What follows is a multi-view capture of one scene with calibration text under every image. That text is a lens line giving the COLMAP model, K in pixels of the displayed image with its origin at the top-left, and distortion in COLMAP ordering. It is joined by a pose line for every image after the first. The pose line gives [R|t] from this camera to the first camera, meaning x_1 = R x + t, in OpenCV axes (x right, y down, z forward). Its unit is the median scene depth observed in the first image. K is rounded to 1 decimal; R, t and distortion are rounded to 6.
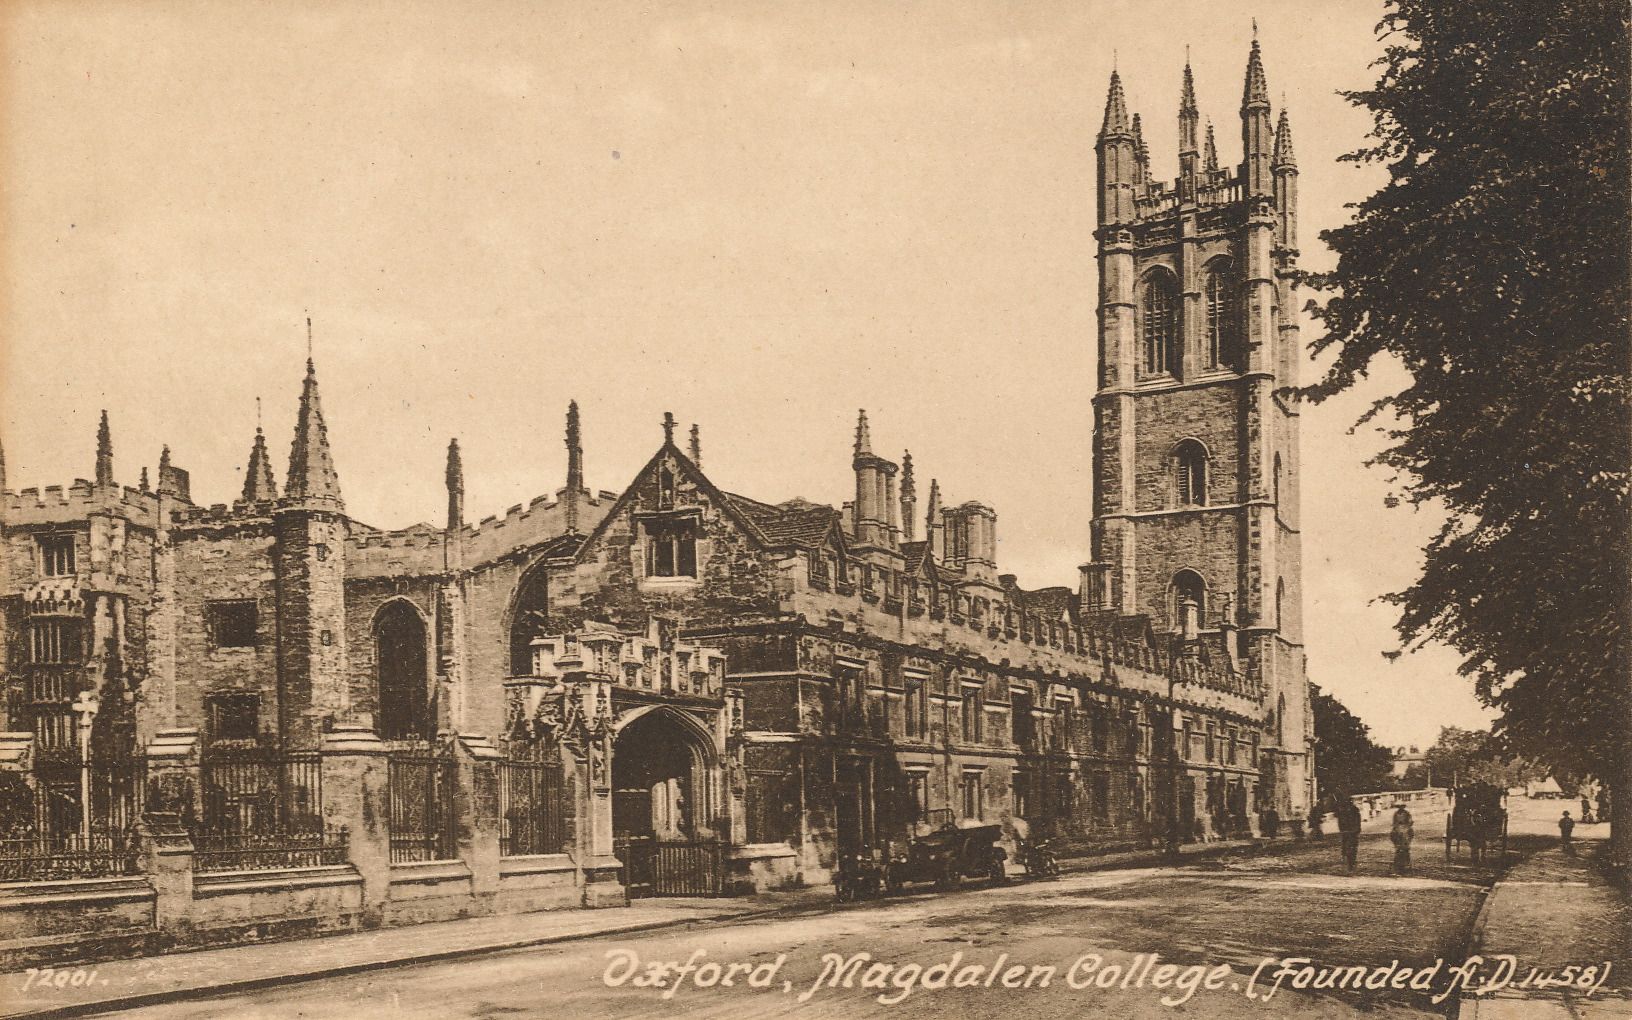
lens RADIAL K [[2609.7, 0, 816.0], [0, 2609.7, 510.0], [0, 0, 1]] dist [-0.135049, 0.042657]
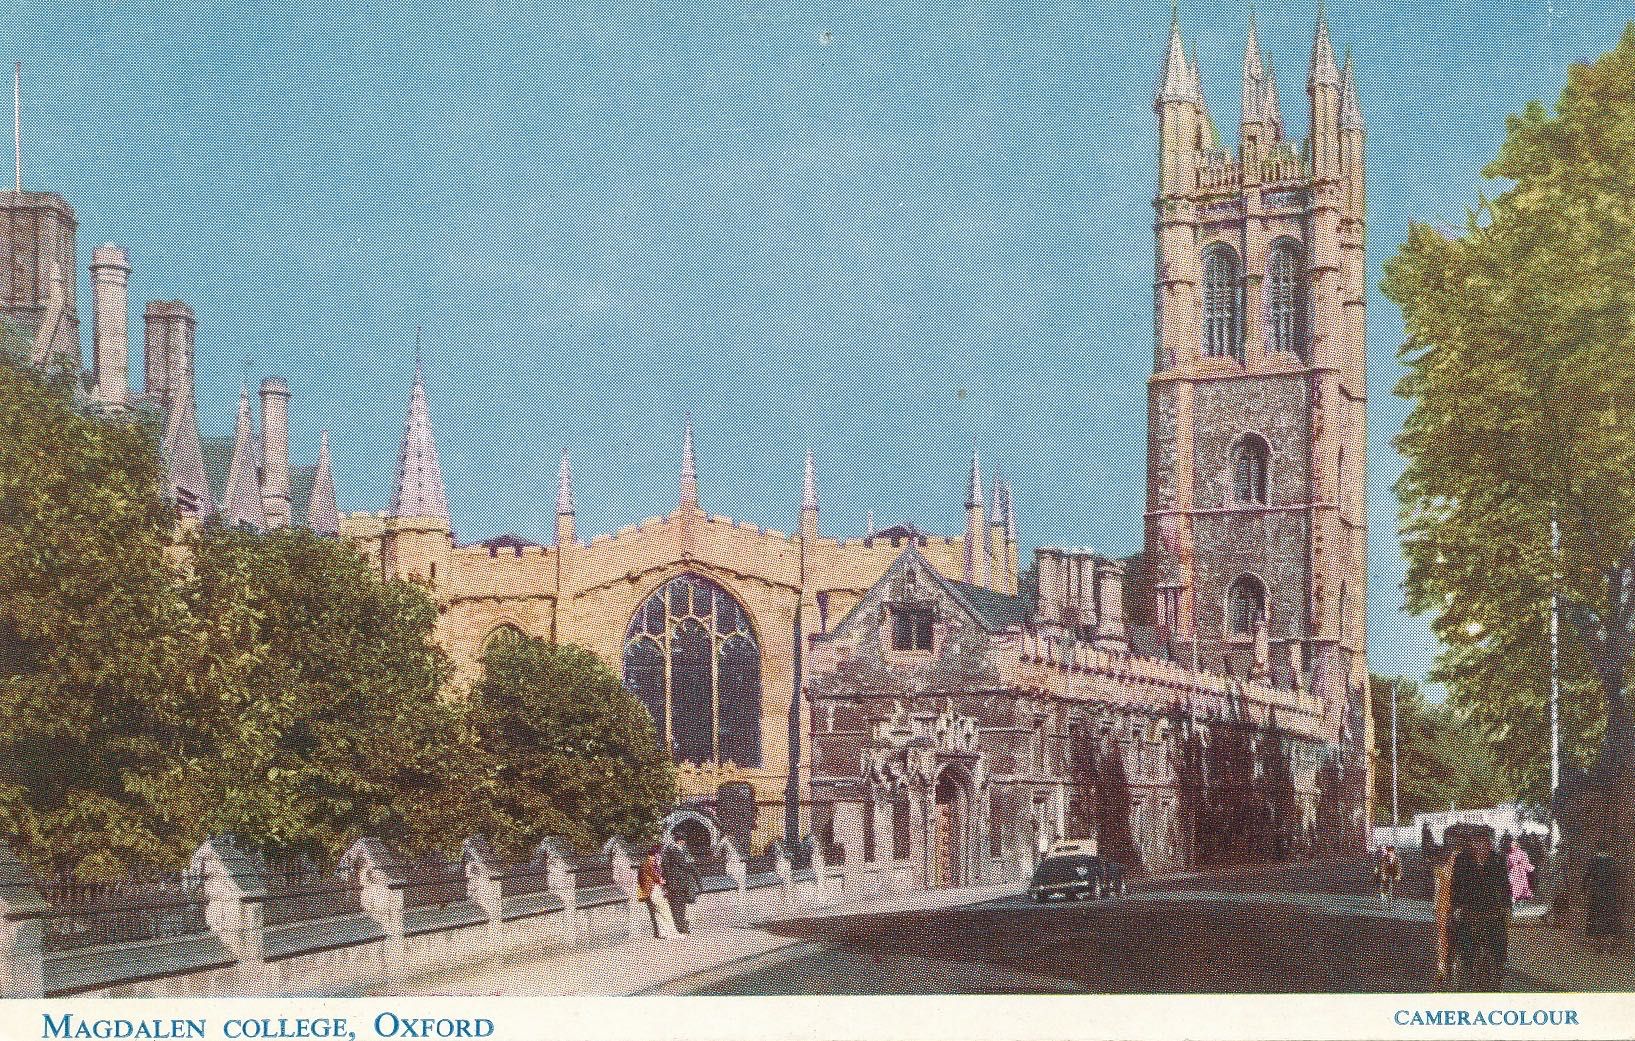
lens RADIAL K [[3692.5, 0, 817.5], [0, 3692.5, 520.5], [0, 0, 1]] dist [-0.747782, -0.013505]
pose [[0.998937, 0.018440, 0.042254, -0.069001], [-0.019981, 0.999140, 0.036332, -0.040093], [-0.041548, -0.037138, 0.998446, -0.317092]]
